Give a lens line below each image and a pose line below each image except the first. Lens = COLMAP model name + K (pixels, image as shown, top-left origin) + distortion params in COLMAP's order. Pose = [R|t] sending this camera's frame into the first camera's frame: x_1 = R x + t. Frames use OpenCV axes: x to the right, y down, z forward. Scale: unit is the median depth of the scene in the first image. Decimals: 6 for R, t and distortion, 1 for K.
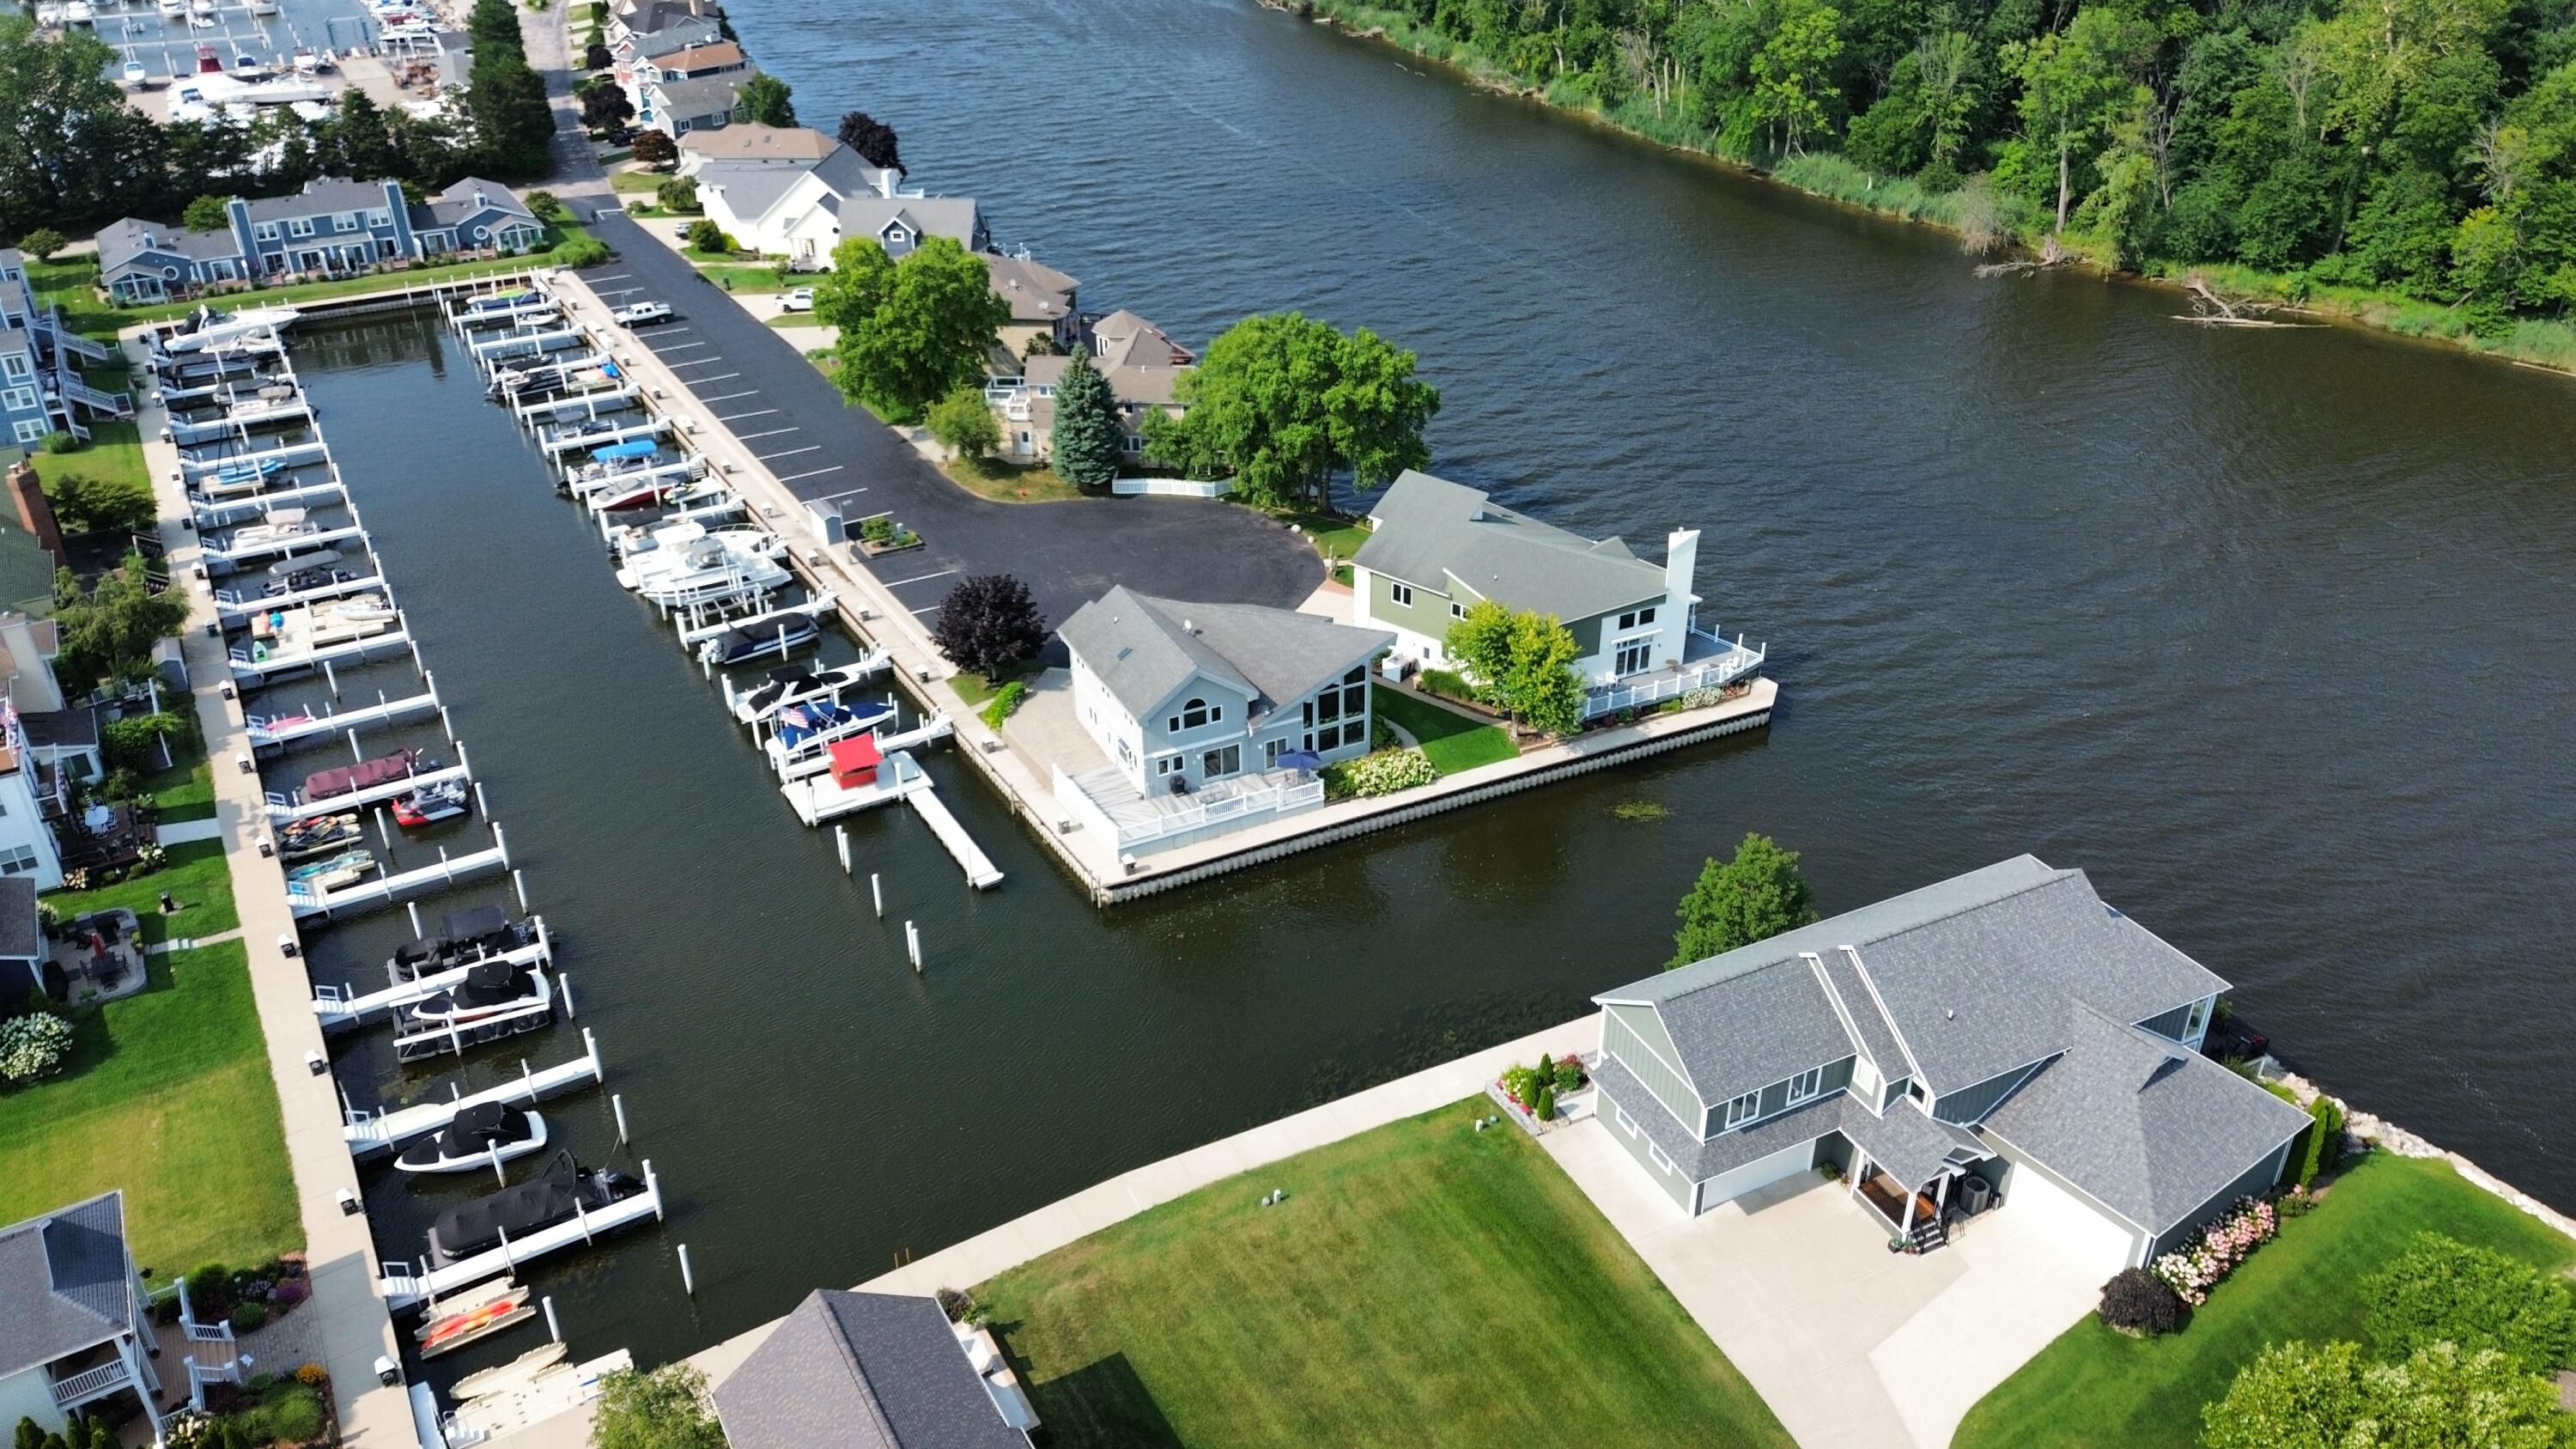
lens RADIAL K [[1822.8, 0, 1282.8], [0, 1822.8, 718.5], [0, 0, 1]] dist [0.073131, -0.072811]
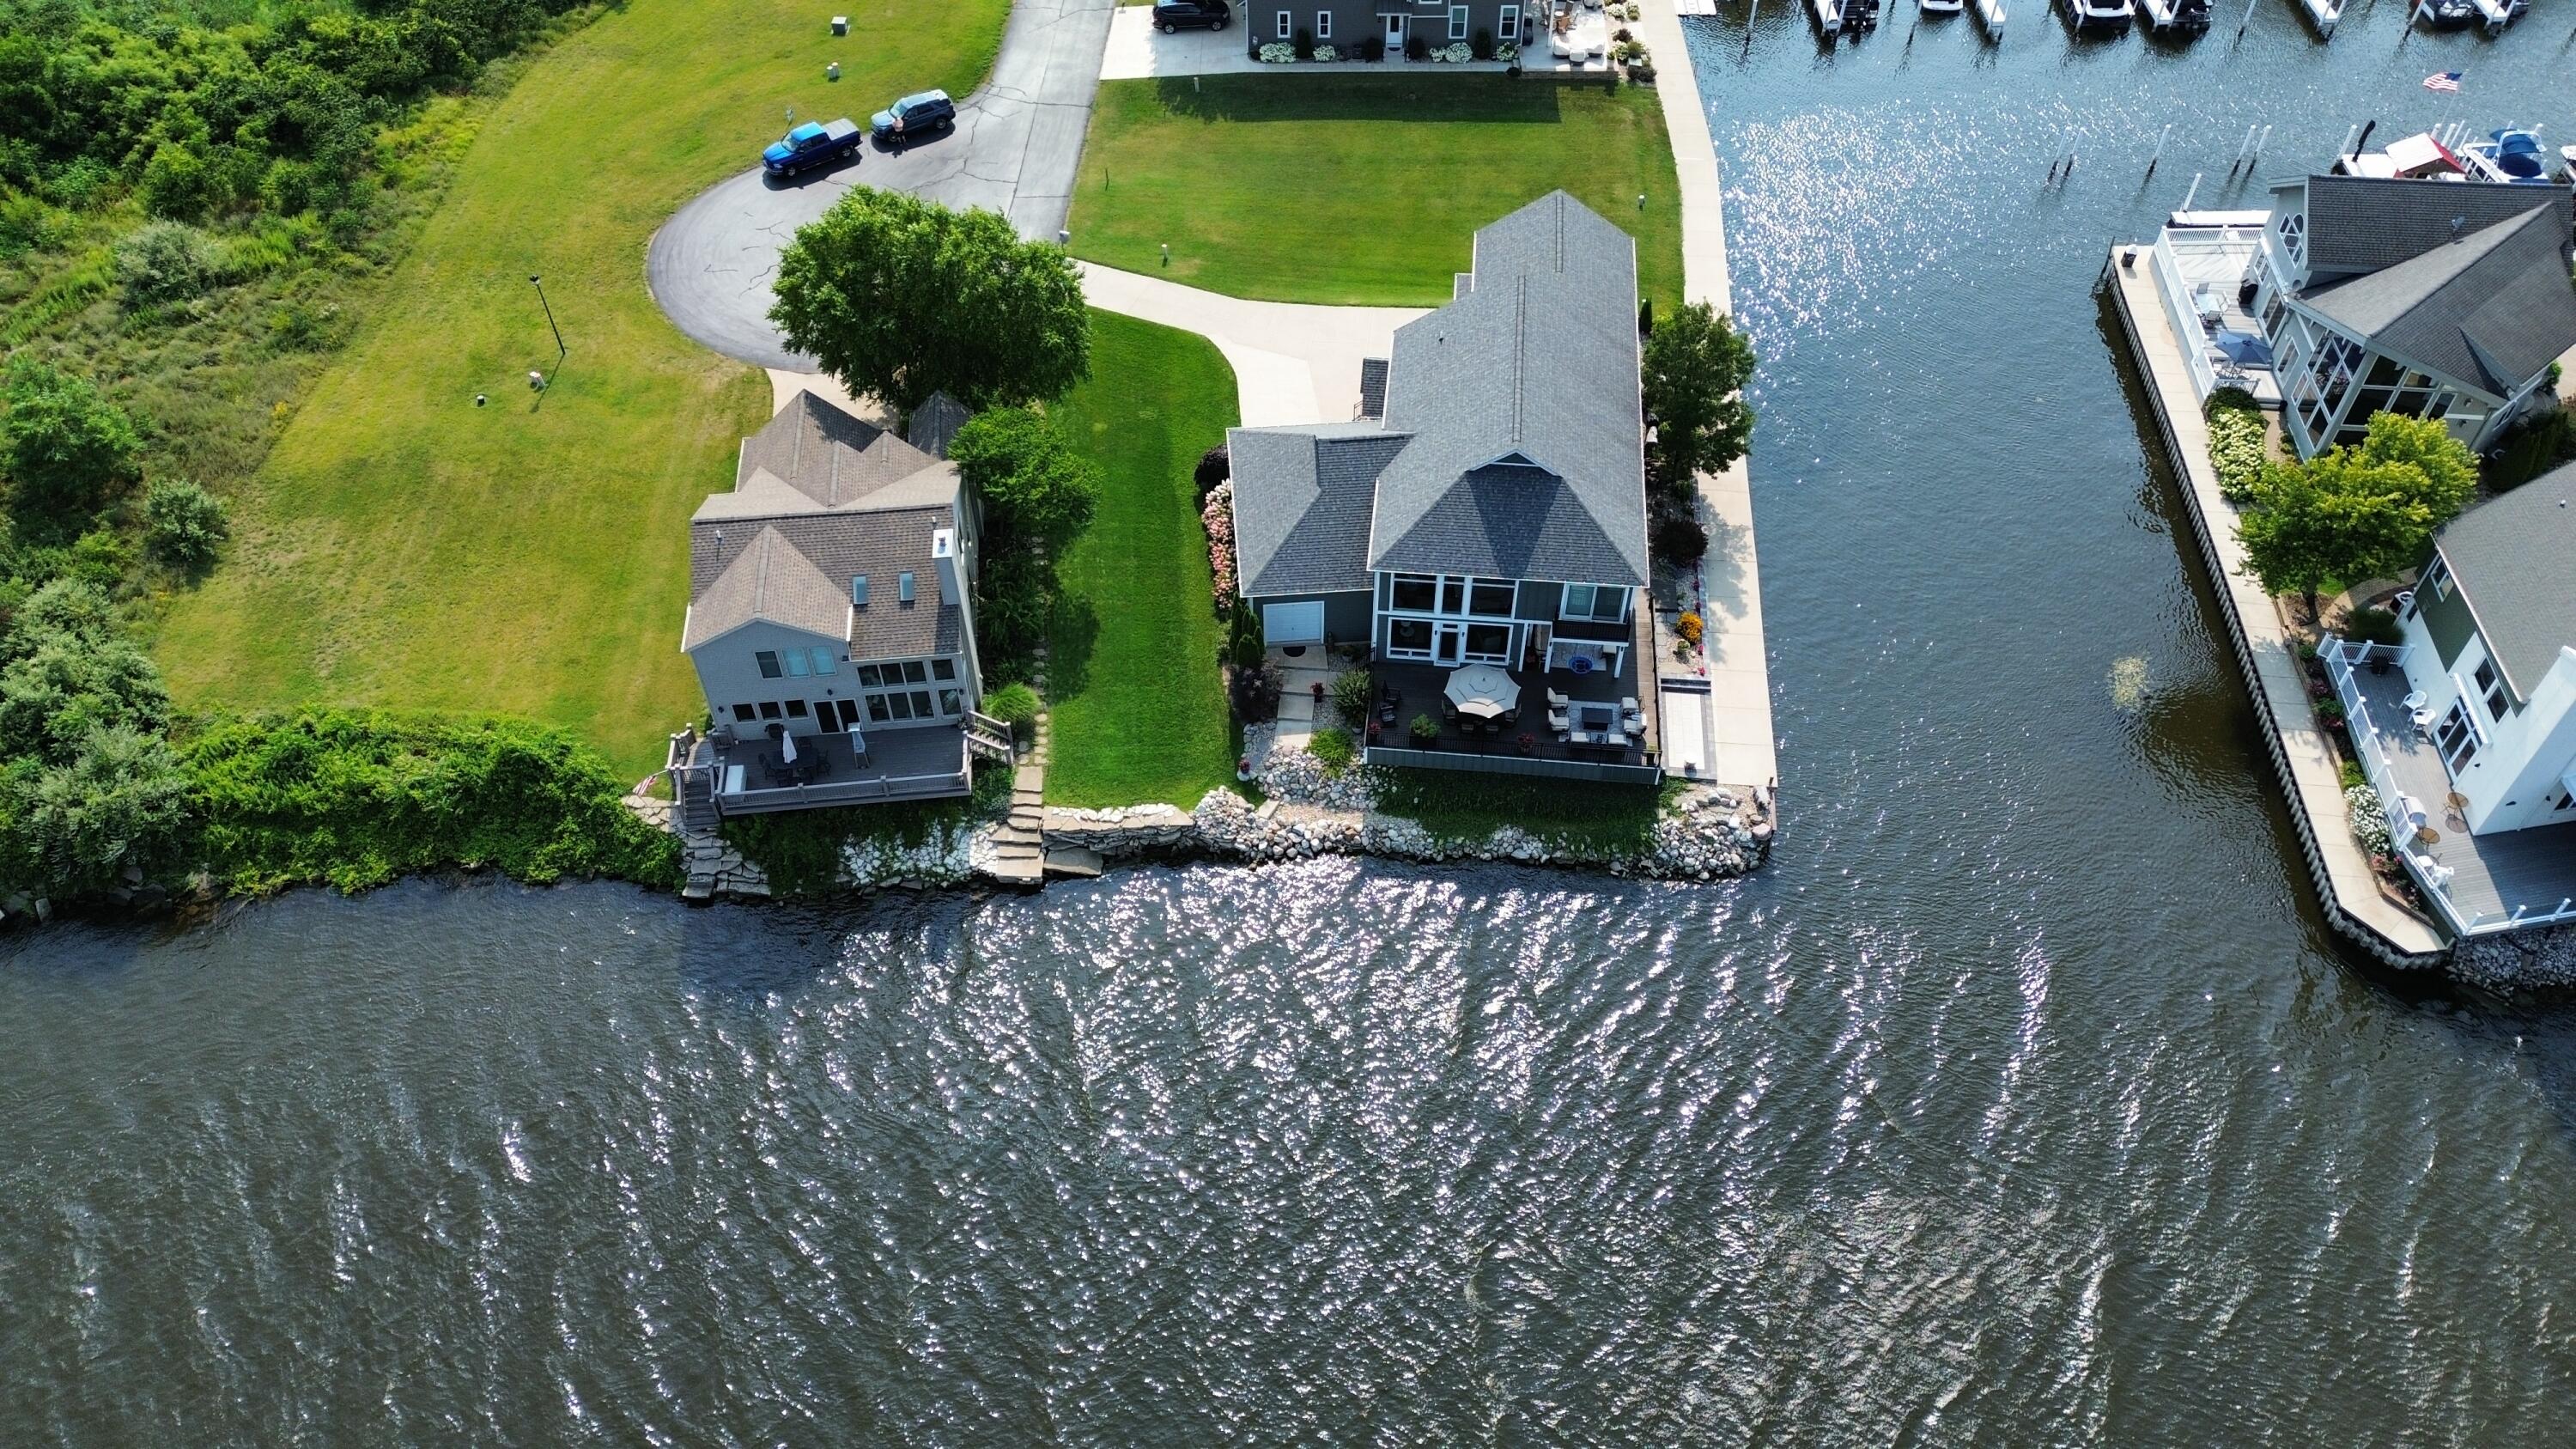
lens RADIAL K [[1822.8, 0, 1287.4], [0, 1822.8, 713.4], [0, 0, 1]] dist [0.073131, -0.072811]
pose [[-0.523200, 0.637432, -0.565635, 0.800909], [-0.410093, 0.393509, 0.822785, -0.418982], [0.747052, 0.662443, 0.055522, 0.693794]]
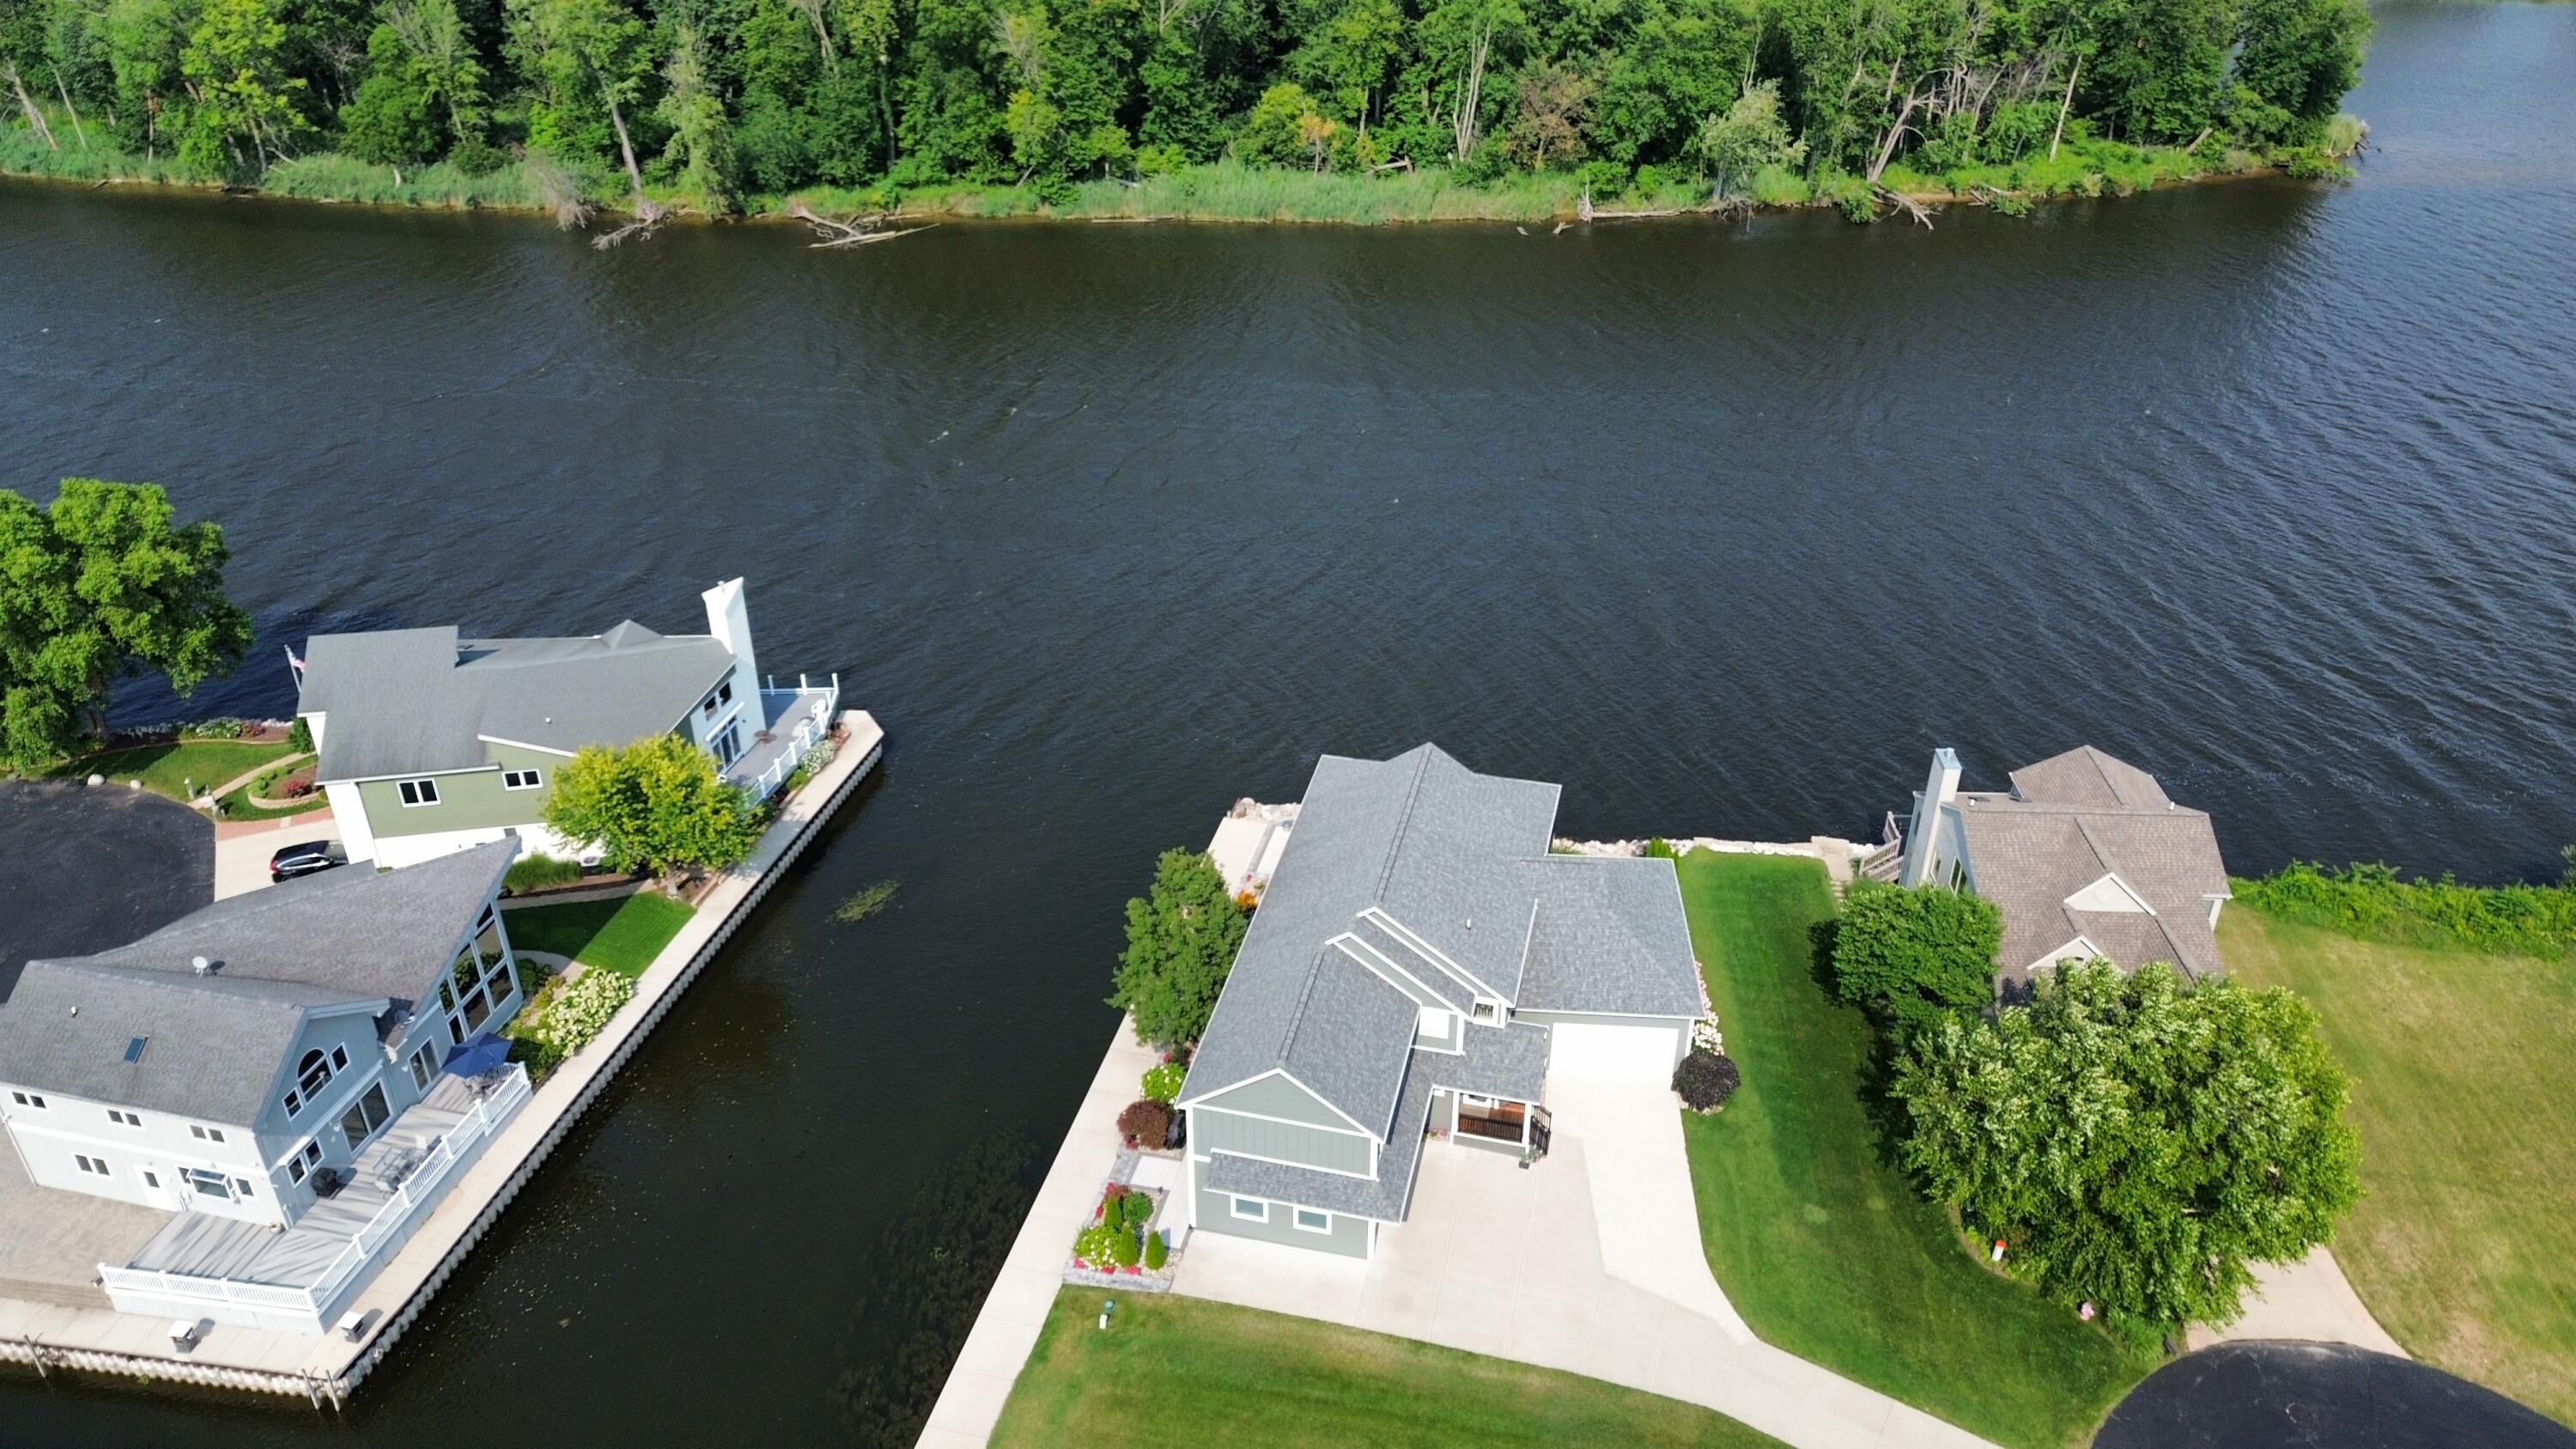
lens RADIAL K [[1822.8, 0, 1276.5], [0, 1822.8, 722.5], [0, 0, 1]] dist [0.073131, -0.072811]
pose [[0.639686, -0.387955, 0.663546, -0.208669], [0.375905, 0.910896, 0.170186, -0.096198], [-0.670446, 0.140565, 0.728522, 0.234491]]
